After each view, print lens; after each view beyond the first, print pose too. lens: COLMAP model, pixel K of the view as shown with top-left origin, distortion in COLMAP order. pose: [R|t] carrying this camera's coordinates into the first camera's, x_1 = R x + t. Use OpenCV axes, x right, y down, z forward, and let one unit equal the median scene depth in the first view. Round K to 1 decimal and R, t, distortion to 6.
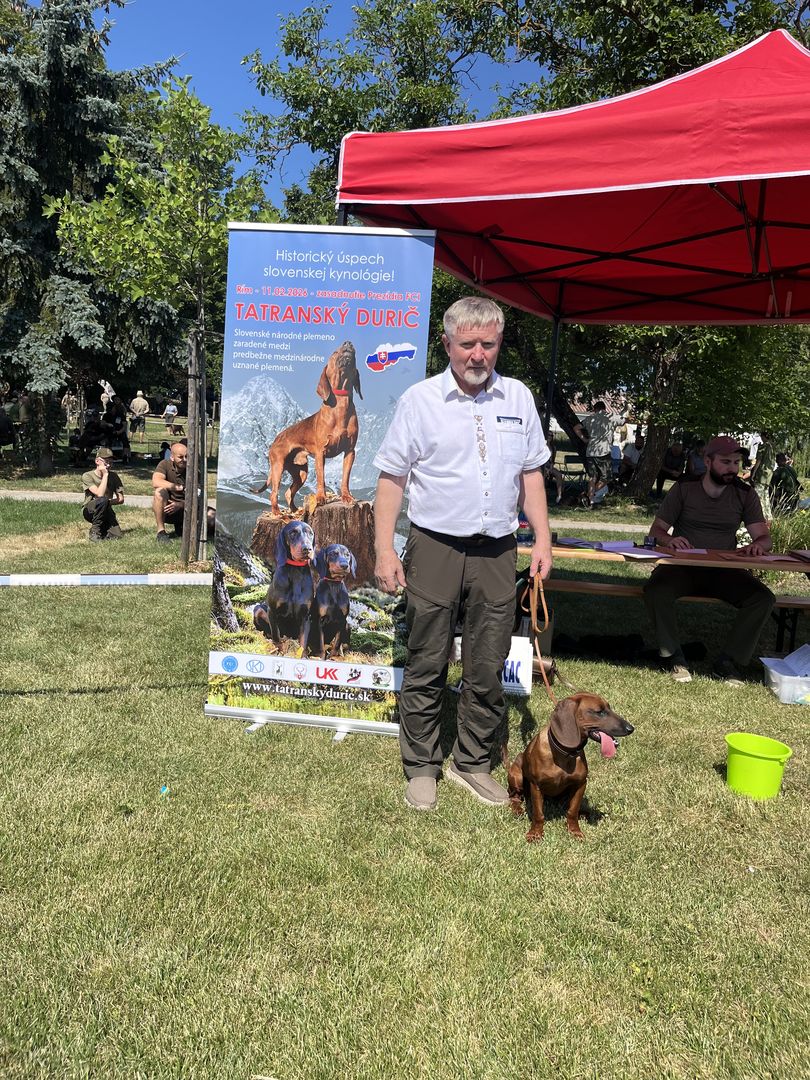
lens RADIAL K [[818.5, 0, 402.8], [0, 818.5, 545.4], [0, 0, 1]] dist [0.069940, -0.106337]
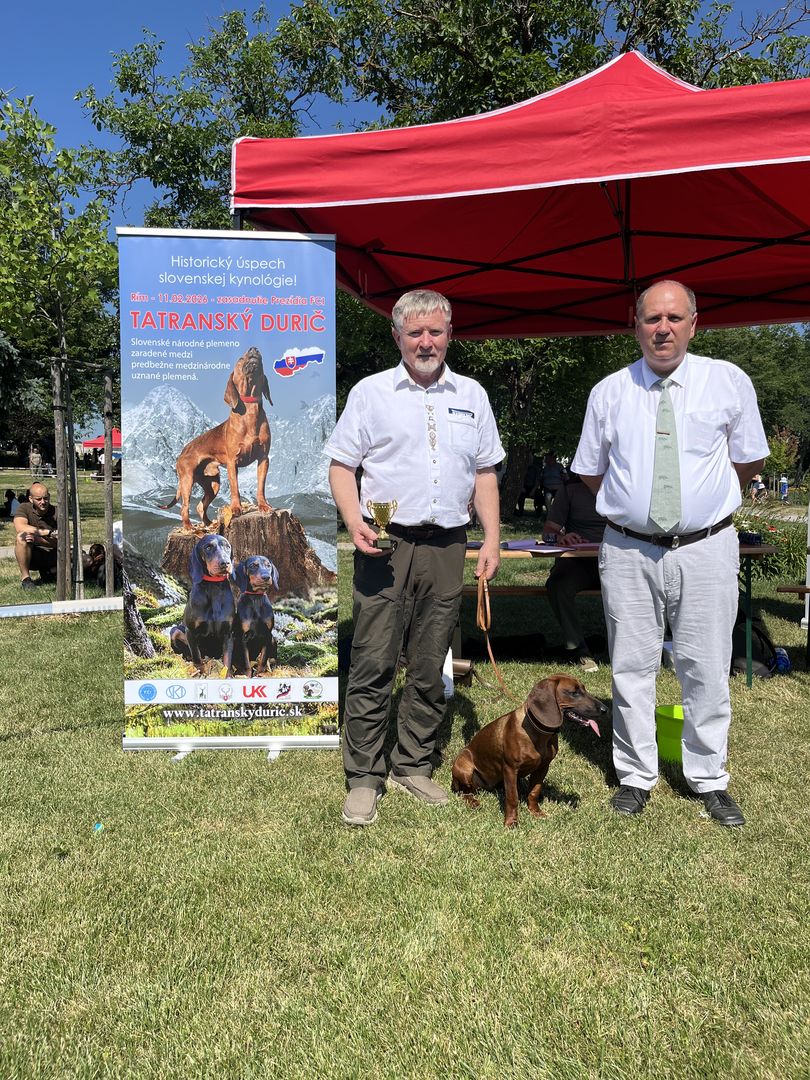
lens RADIAL K [[818.5, 0, 403.2], [0, 818.5, 549.8], [0, 0, 1]] dist [0.069940, -0.106337]
pose [[0.983012, -0.071146, 0.169191, -0.073226], [0.077887, 0.996398, -0.033534, 0.037541], [-0.166195, 0.046142, 0.985013, 0.018345]]
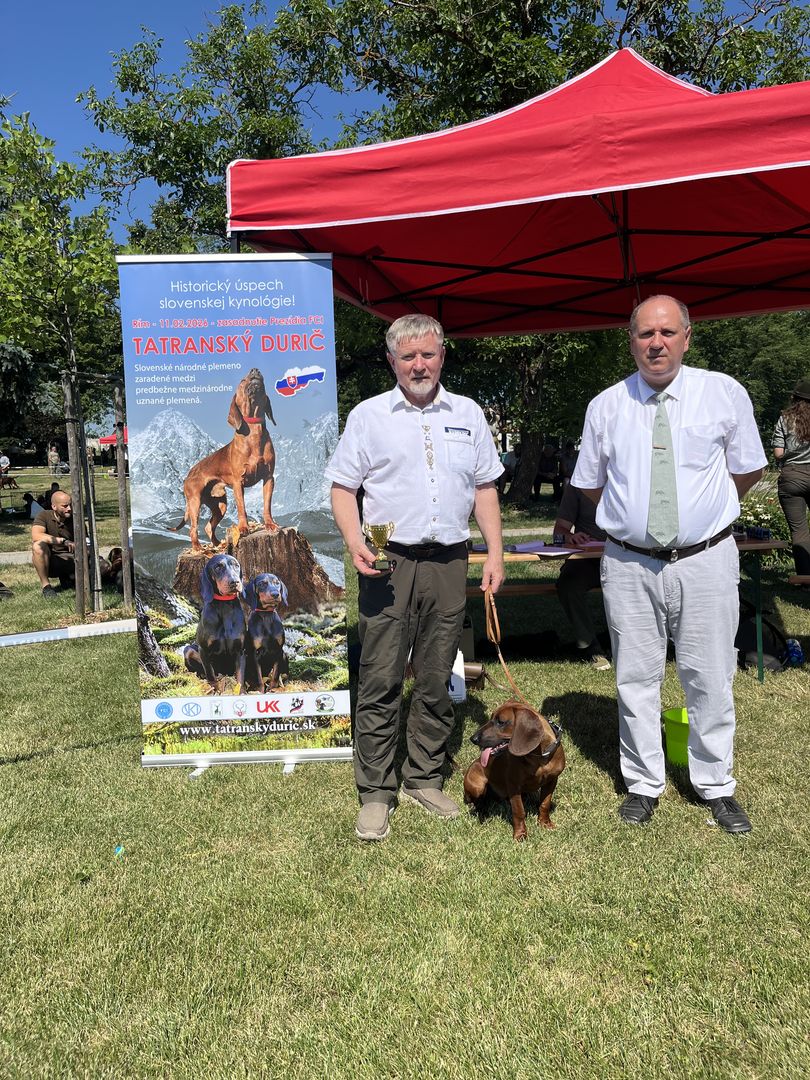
lens RADIAL K [[818.5, 0, 405.3], [0, 818.5, 547.7], [0, 0, 1]] dist [0.069940, -0.106337]
pose [[0.983327, -0.106538, 0.147367, -0.056496], [0.110357, 0.993730, -0.017962, 0.003910], [-0.144530, 0.033926, 0.988919, 0.001835]]
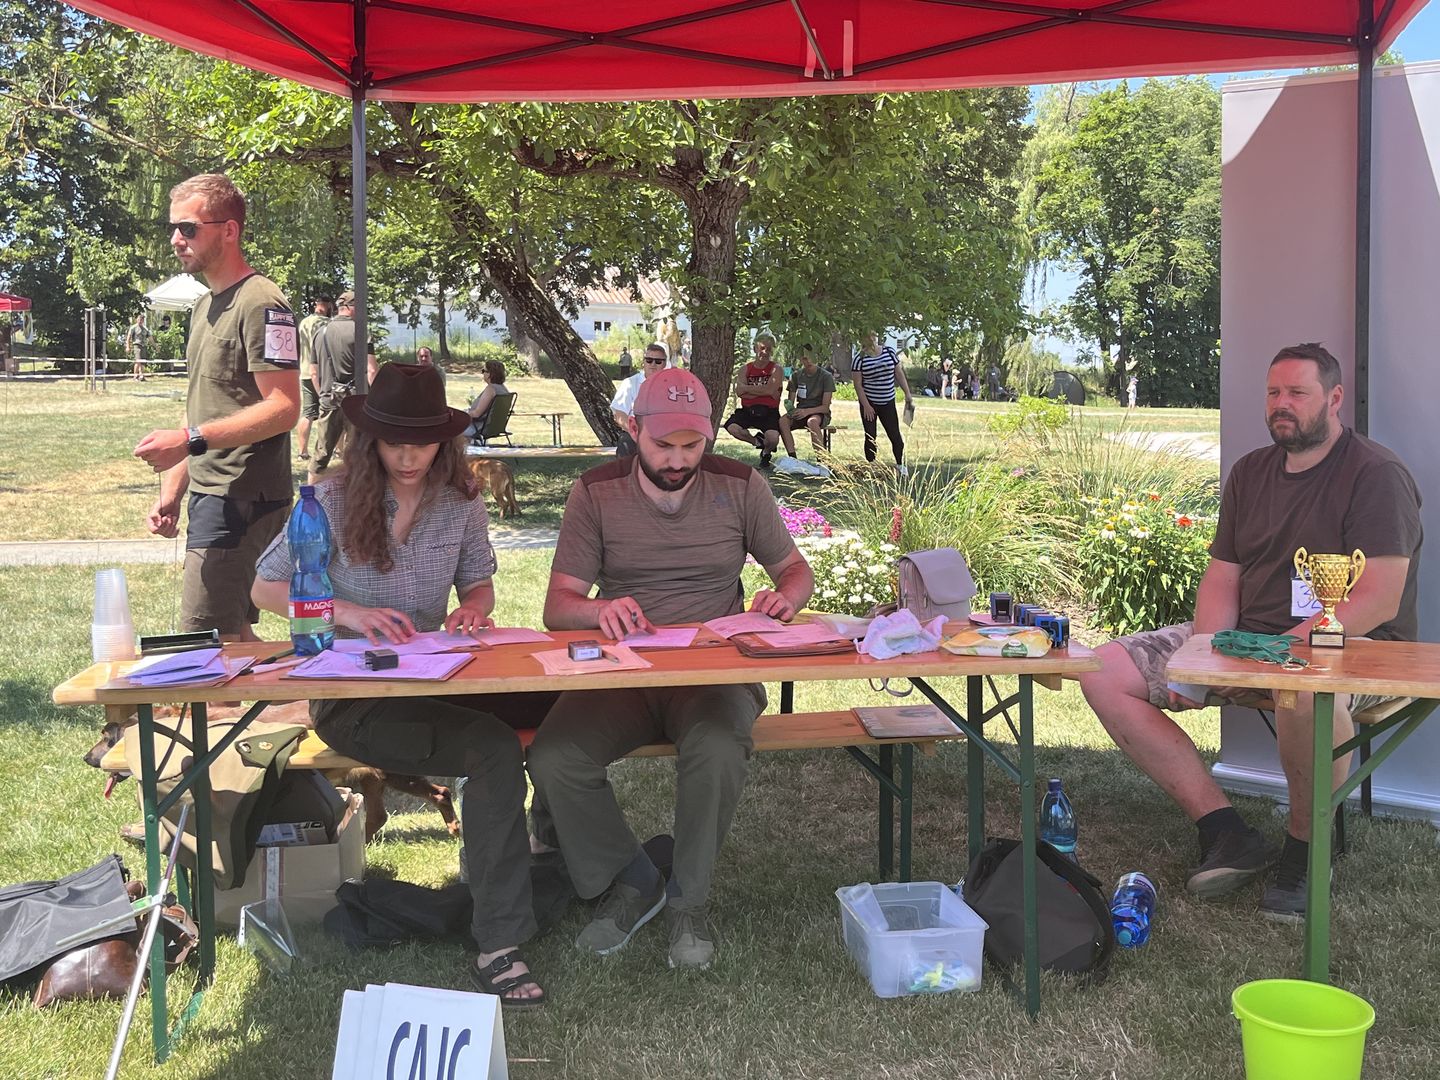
lens RADIAL K [[1550.5, 0, 719.4], [0, 1550.5, 531.6], [0, 0, 1]] dist [-0.080793, 0.000000]
pose [[0.963409, -0.081718, 0.255274, 0.253655], [0.086276, 0.996249, -0.006690, -0.047977], [-0.253770, 0.028469, 0.966846, 0.339372]]
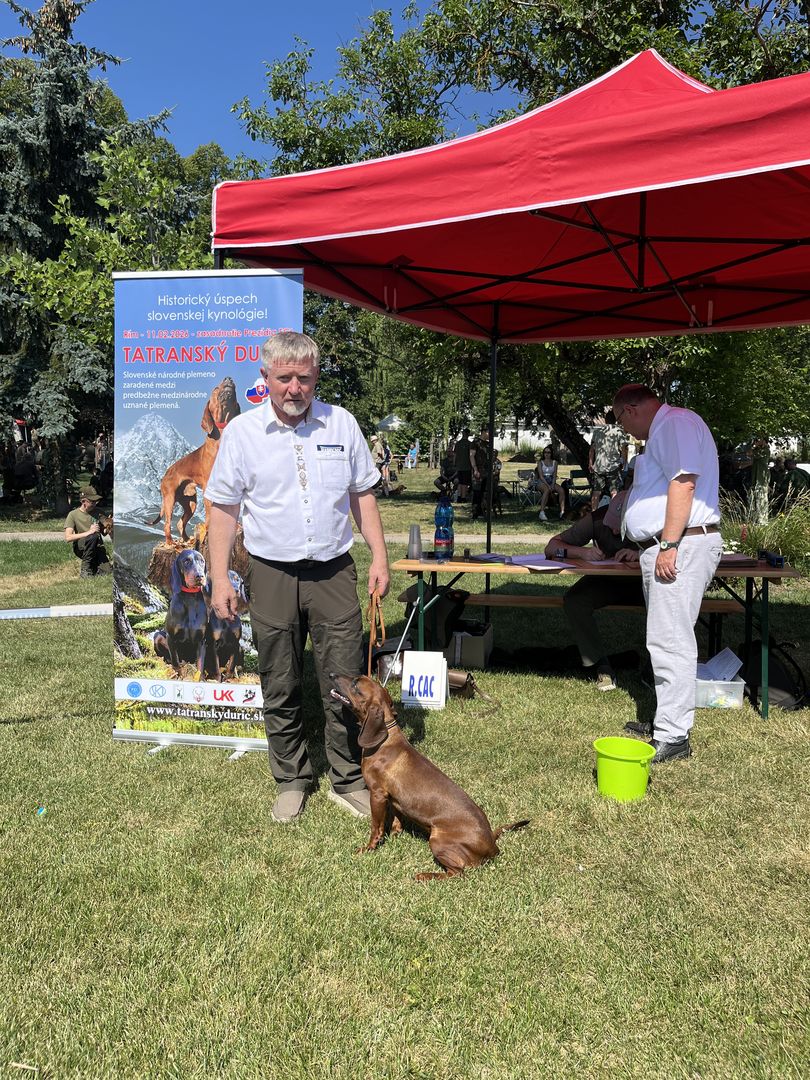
lens RADIAL K [[818.5, 0, 403.3], [0, 818.5, 542.1], [0, 0, 1]] dist [0.069940, -0.106337]
pose [[0.997570, -0.047926, -0.050573, 0.197611], [0.046267, 0.998368, -0.033485, 0.008432], [0.052095, 0.031064, 0.998159, -0.033720]]
